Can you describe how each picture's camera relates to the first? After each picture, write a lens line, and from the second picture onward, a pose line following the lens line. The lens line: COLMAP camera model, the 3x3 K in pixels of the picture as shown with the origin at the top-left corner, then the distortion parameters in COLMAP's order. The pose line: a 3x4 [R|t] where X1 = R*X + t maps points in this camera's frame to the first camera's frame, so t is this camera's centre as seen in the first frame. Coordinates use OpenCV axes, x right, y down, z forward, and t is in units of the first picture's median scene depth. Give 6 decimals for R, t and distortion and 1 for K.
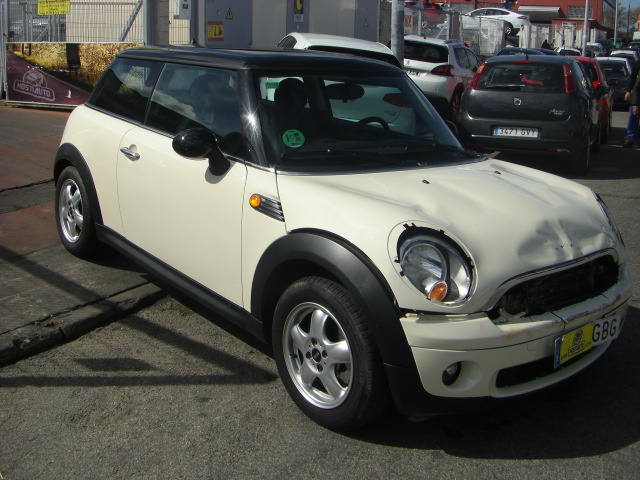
lens RADIAL K [[723.9, 0, 318.7], [0, 723.9, 193.2], [0, 0, 1]] dist [-0.145987, 0.000000]
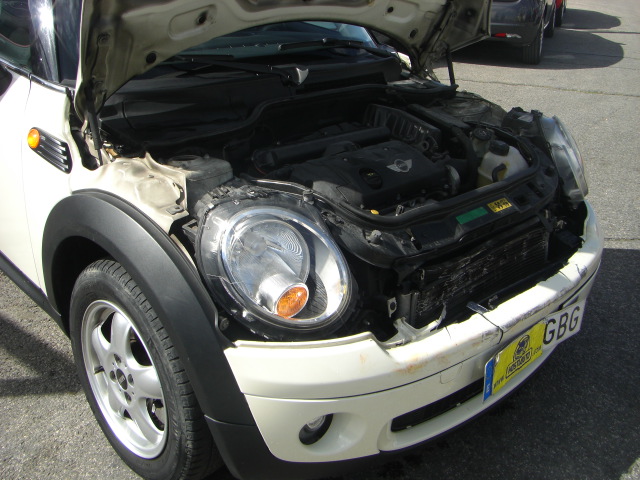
lens RADIAL K [[723.9, 0, 316.2], [0, 723.9, 198.4], [0, 0, 1]] dist [-0.145987, 0.000000]
pose [[0.997935, -0.018725, 0.061440, 0.137231], [0.008005, 0.985364, 0.170276, -0.045600], [-0.063729, -0.169432, 0.983479, 0.381396]]
